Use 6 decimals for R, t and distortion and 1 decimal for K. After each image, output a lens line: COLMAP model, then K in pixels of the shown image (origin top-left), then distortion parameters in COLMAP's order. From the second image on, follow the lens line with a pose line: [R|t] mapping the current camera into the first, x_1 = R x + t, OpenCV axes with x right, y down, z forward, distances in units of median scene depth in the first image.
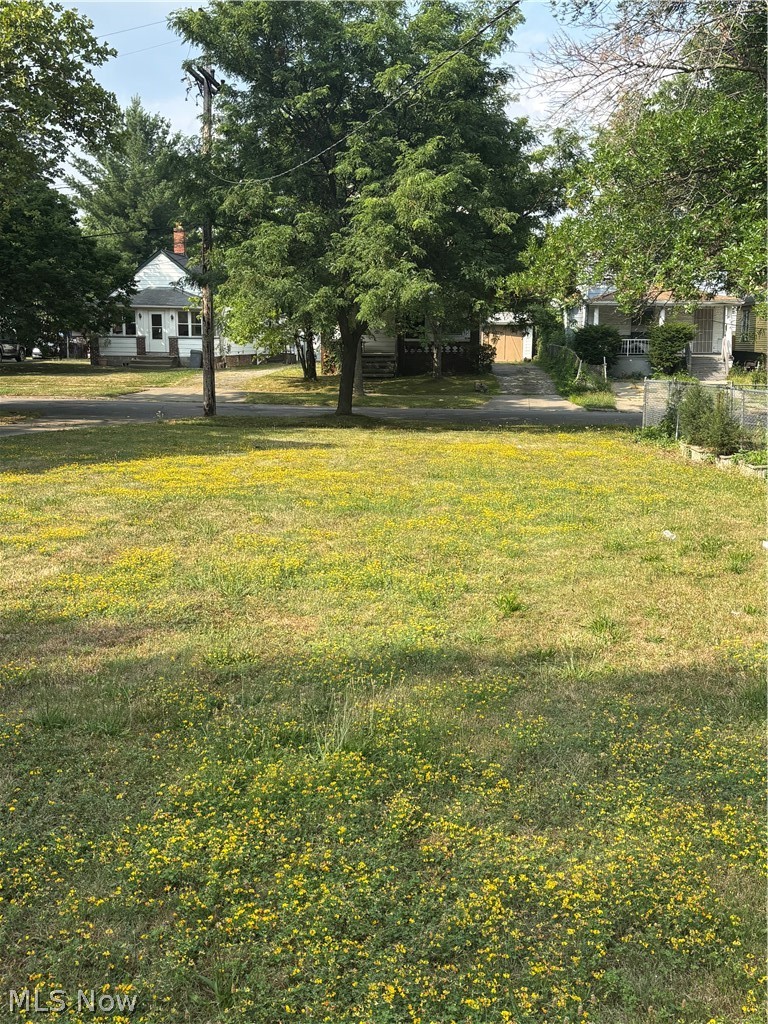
lens RADIAL K [[1099.8, 0, 384.0], [0, 1099.8, 512.0], [0, 0, 1]] dist [0.009868, 0.001192]
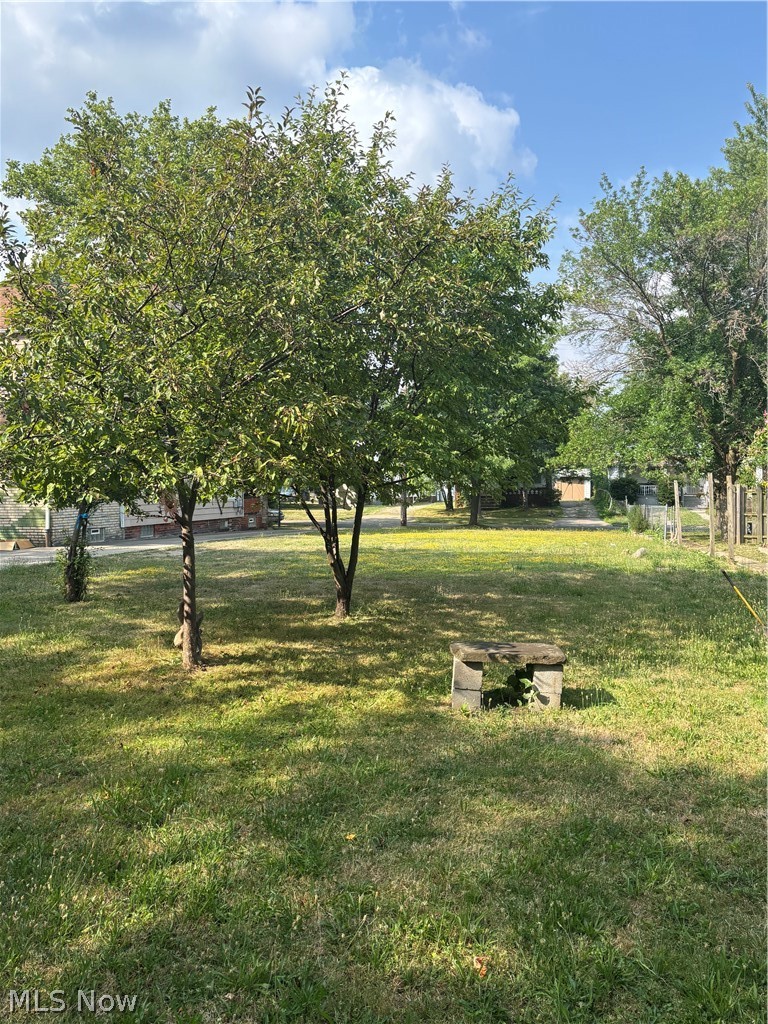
lens RADIAL K [[833.7, 0, 384.0], [0, 833.7, 512.0], [0, 0, 1]] dist [0.310533, -0.000042]
pose [[0.991829, -0.003820, -0.127519, -0.002595], [-0.012289, 0.992043, -0.125301, 0.050089], [0.126983, 0.125845, 0.983889, -0.316161]]
